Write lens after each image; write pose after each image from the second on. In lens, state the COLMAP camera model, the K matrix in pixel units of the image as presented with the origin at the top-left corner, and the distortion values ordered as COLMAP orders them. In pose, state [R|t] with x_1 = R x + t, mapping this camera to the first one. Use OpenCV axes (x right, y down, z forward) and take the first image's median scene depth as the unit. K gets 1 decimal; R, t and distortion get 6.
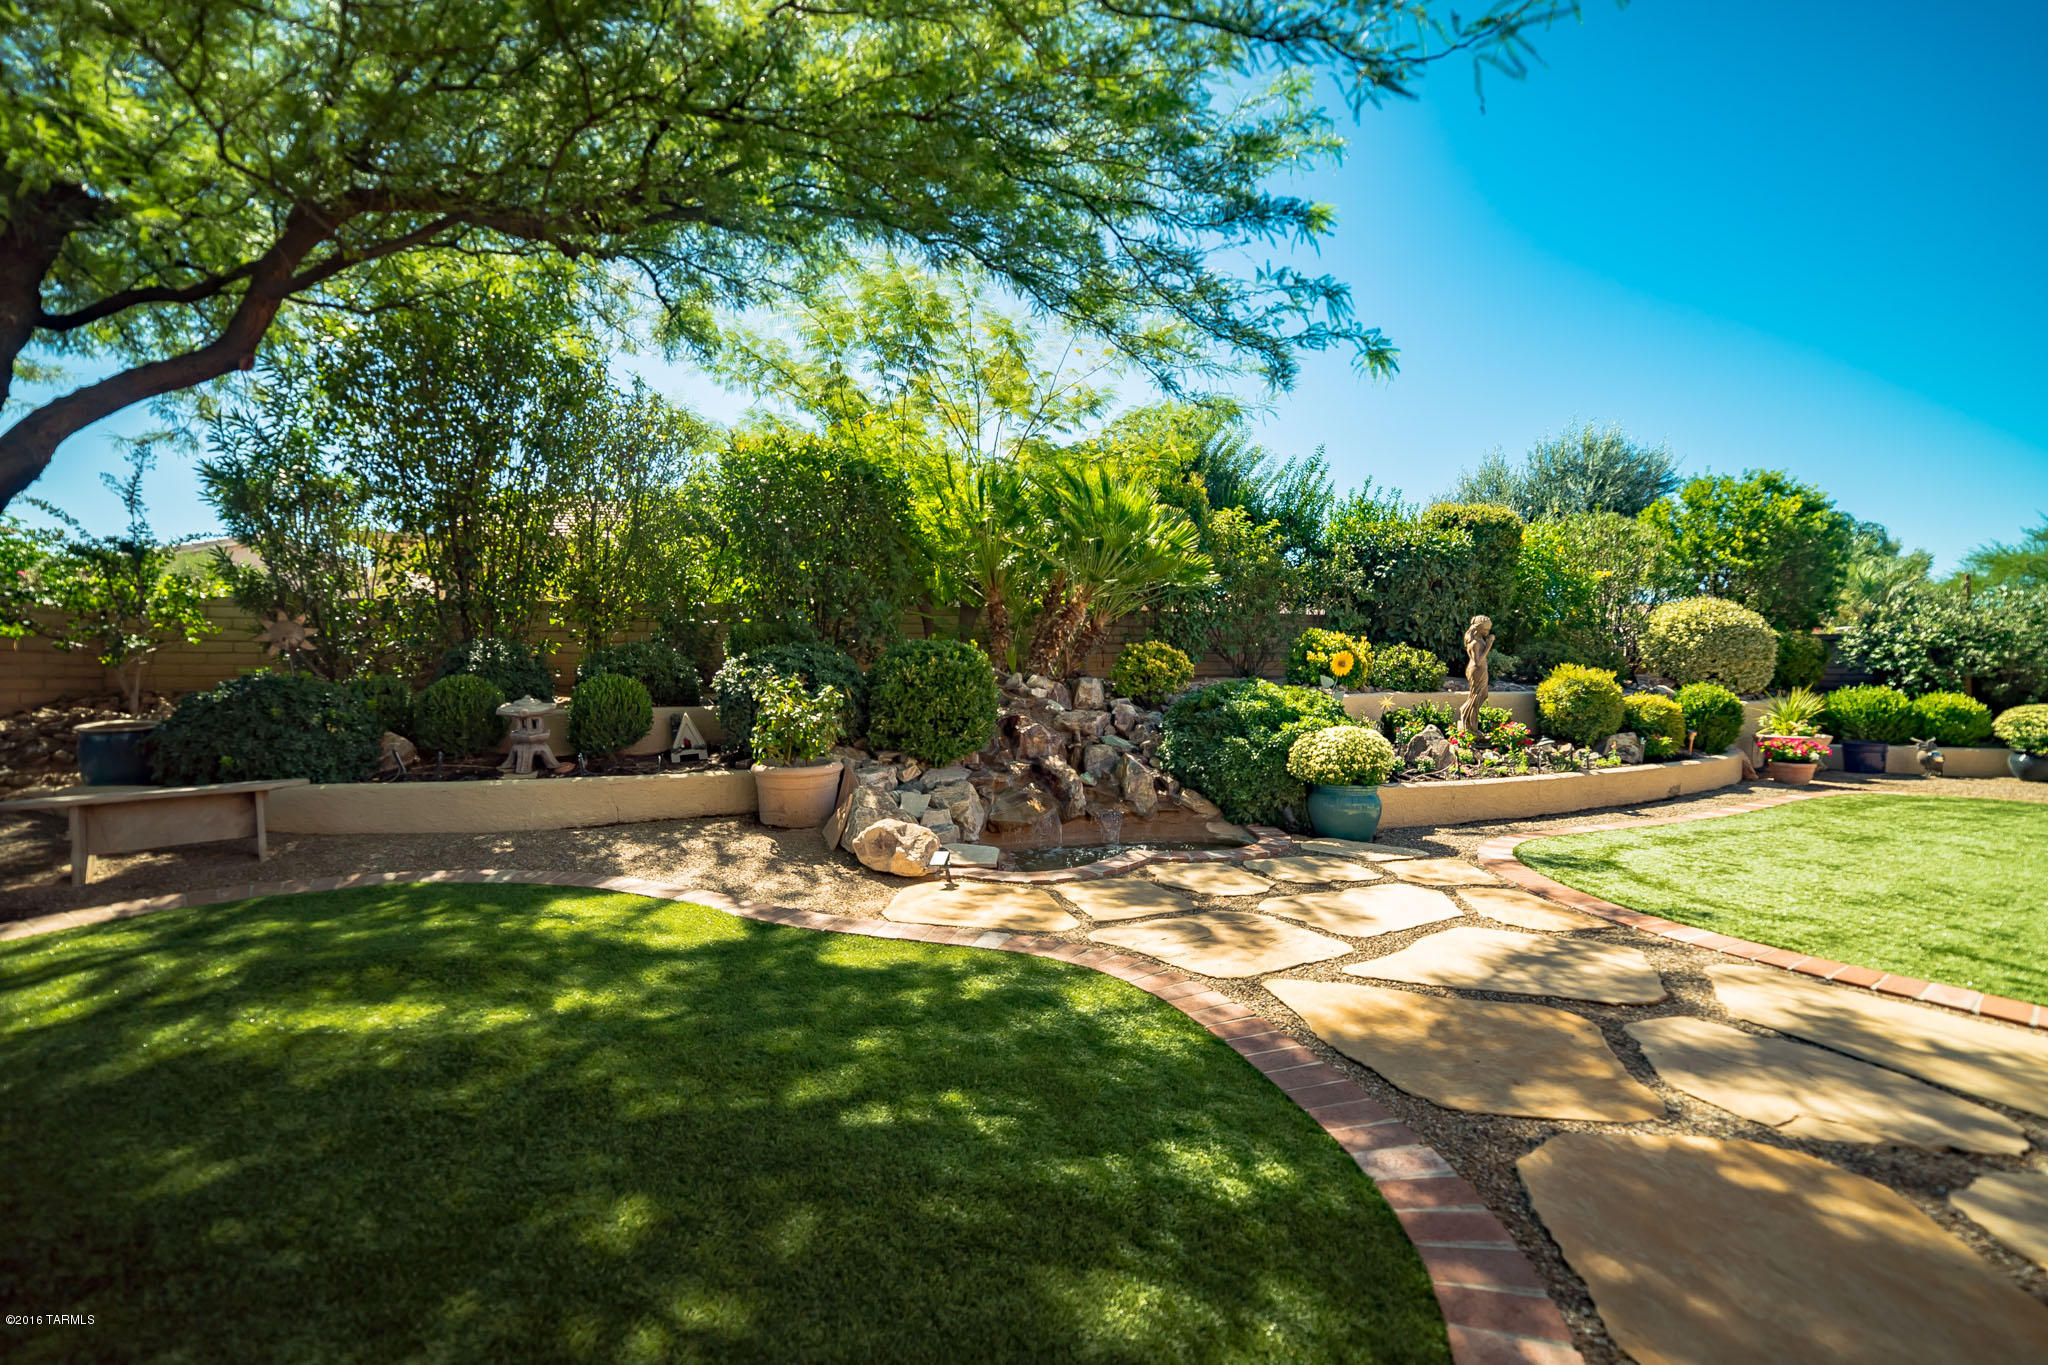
lens RADIAL K [[881.1, 0, 1024.0], [0, 881.1, 682.5], [0, 0, 1]] dist [-0.091293, 0.031020]
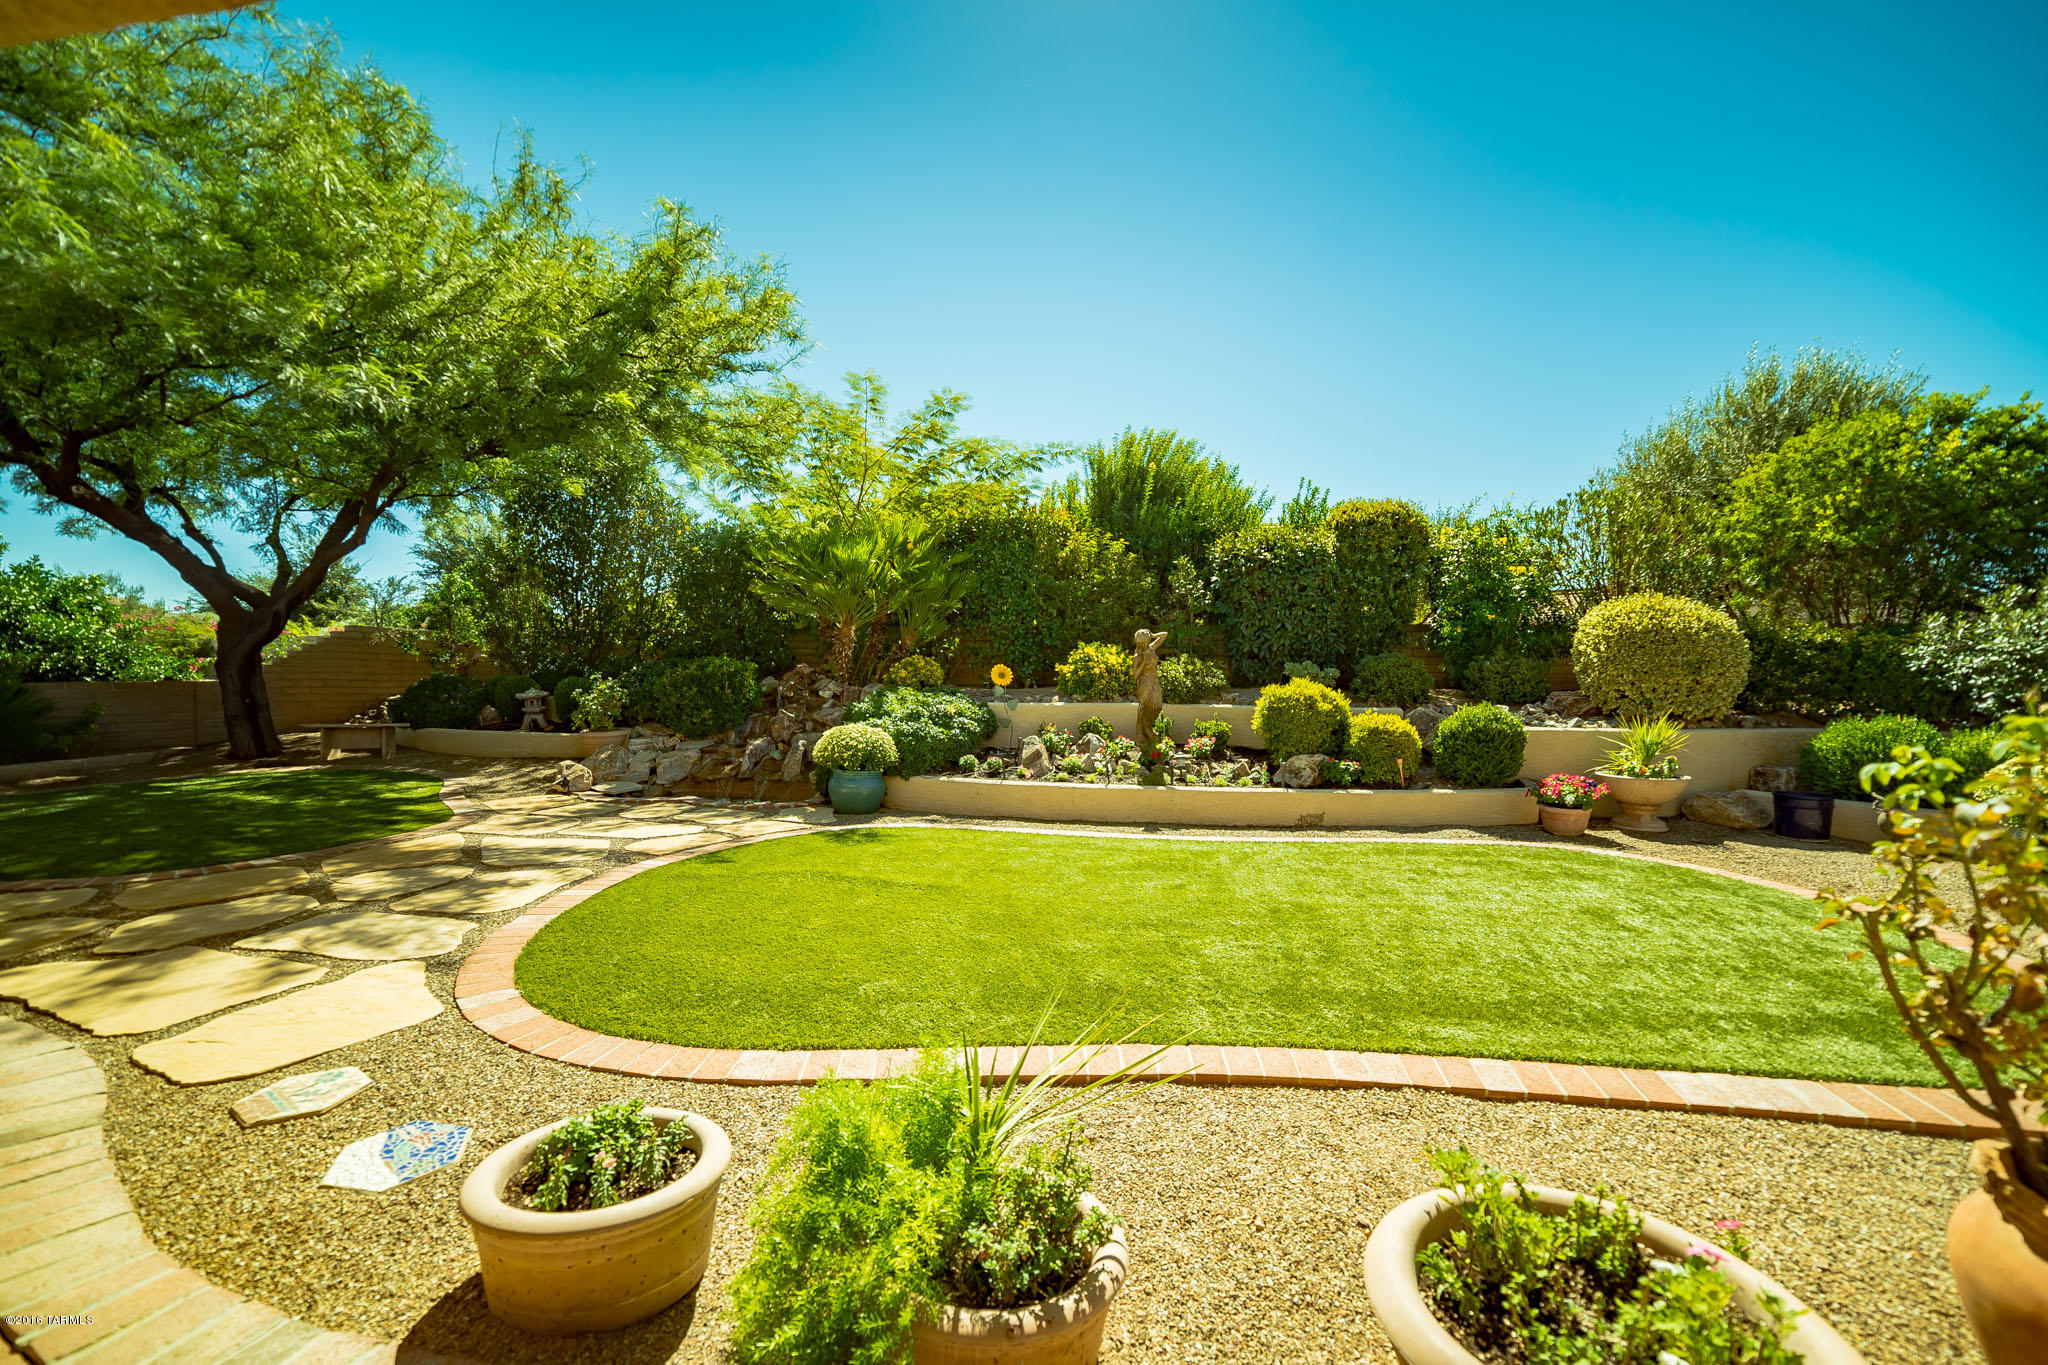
lens RADIAL K [[881.1, 0, 1024.0], [0, 881.1, 682.5], [0, 0, 1]] dist [-0.091293, 0.031020]
pose [[0.819661, 0.016808, -0.572602, 1.000195], [-0.014750, 0.999857, 0.008235, -0.021086], [0.572658, 0.001696, 0.819792, 0.051894]]
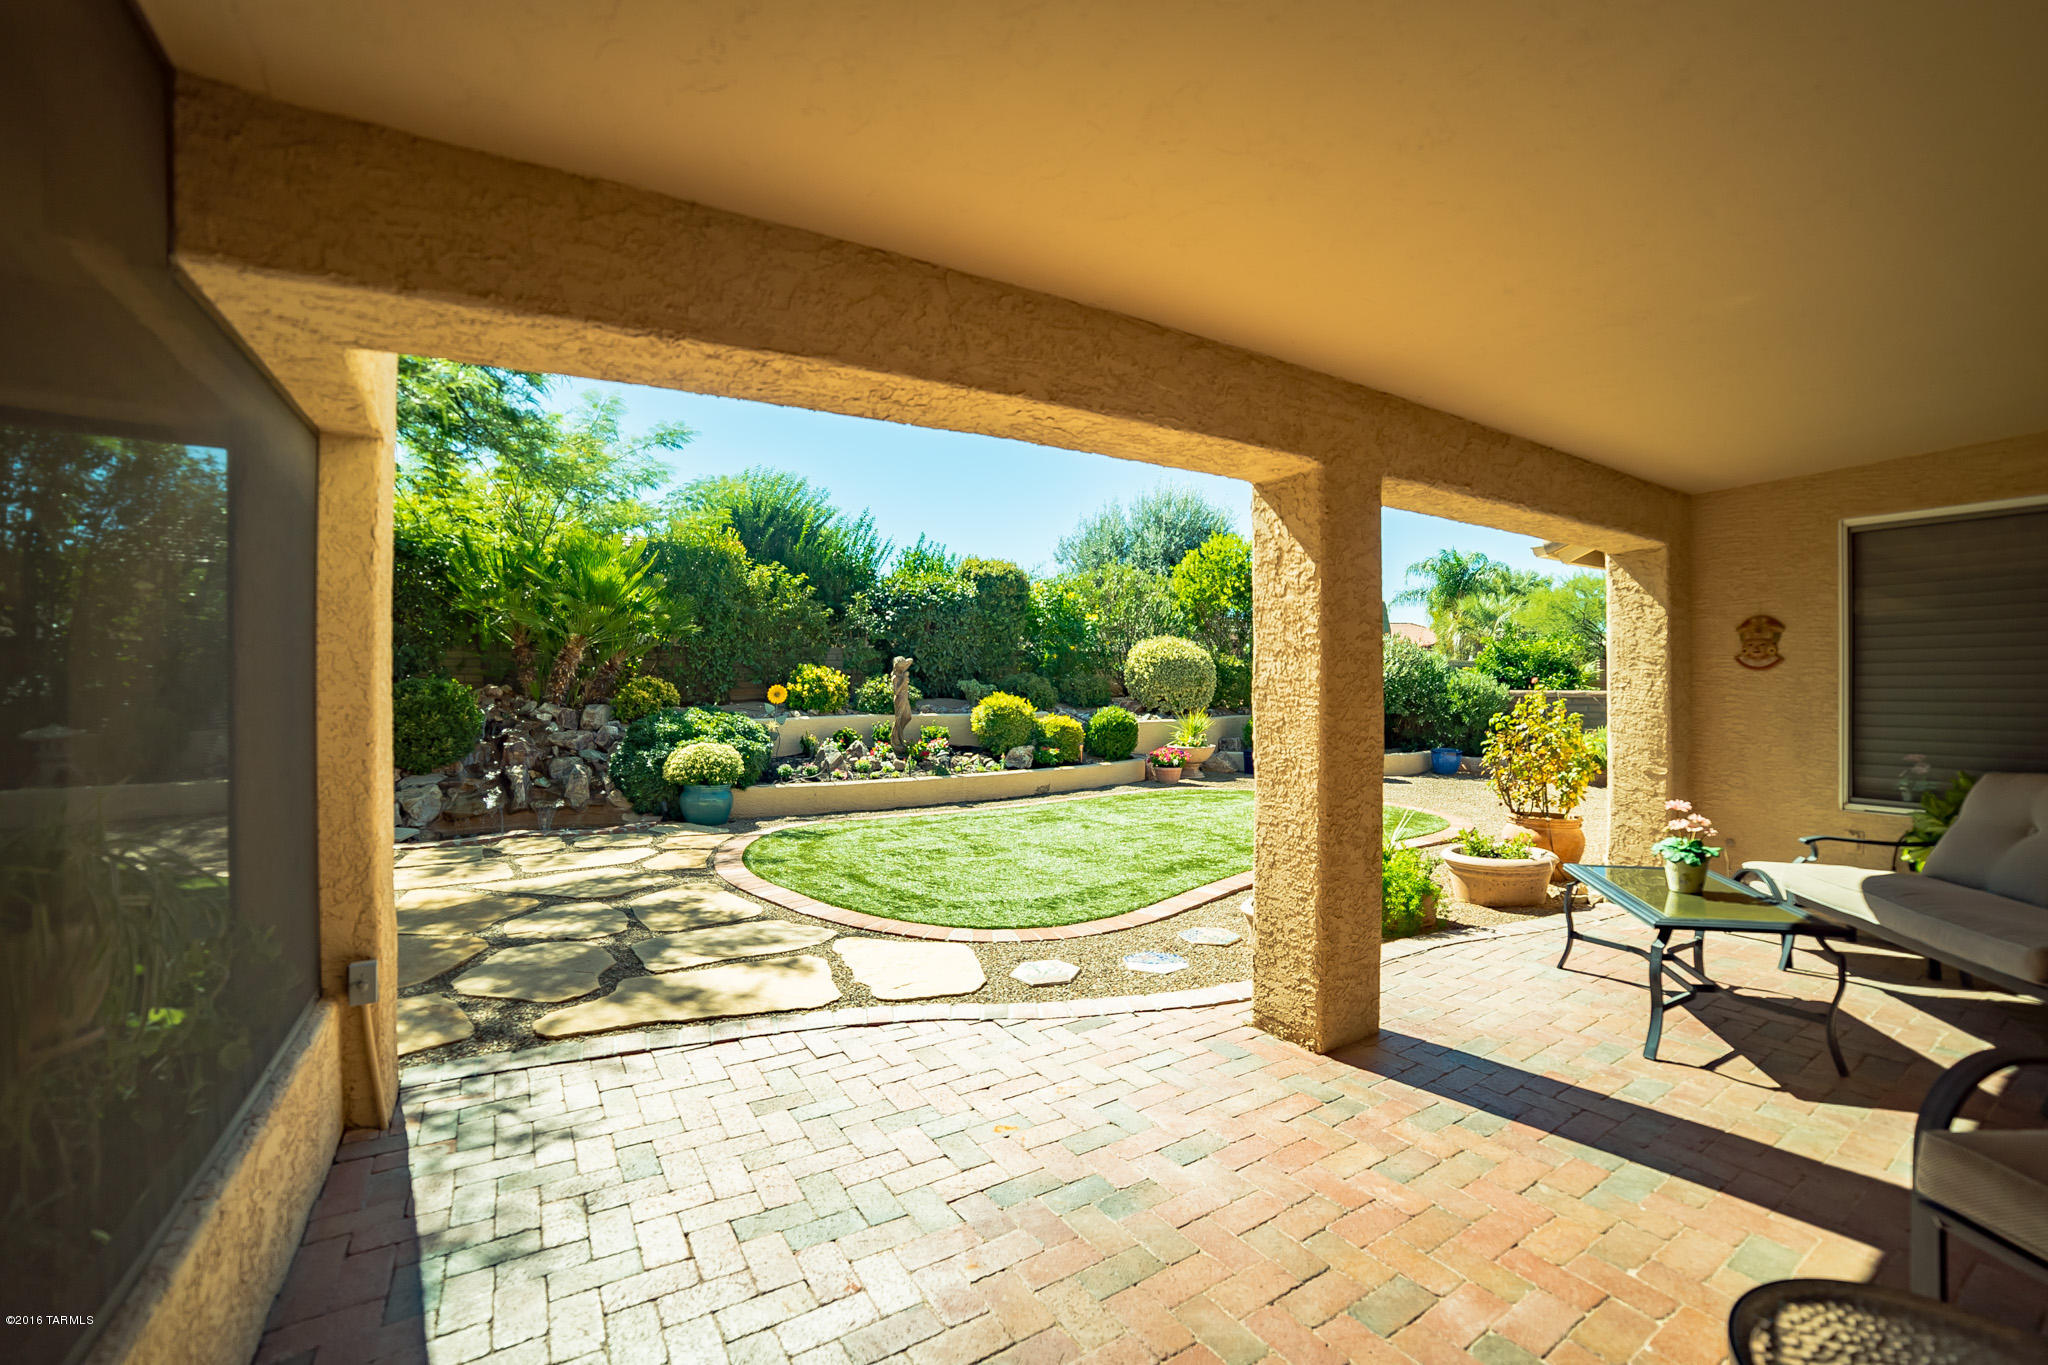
lens RADIAL K [[901.6, 0, 1024.0], [0, 901.6, 682.5], [0, 0, 1]] dist [-0.052361, 0.035173]
pose [[0.989414, 0.001923, 0.145105, 0.507989], [-0.001774, 0.999998, -0.001159, -0.037251], [-0.145107, 0.000889, 0.989416, -0.391601]]
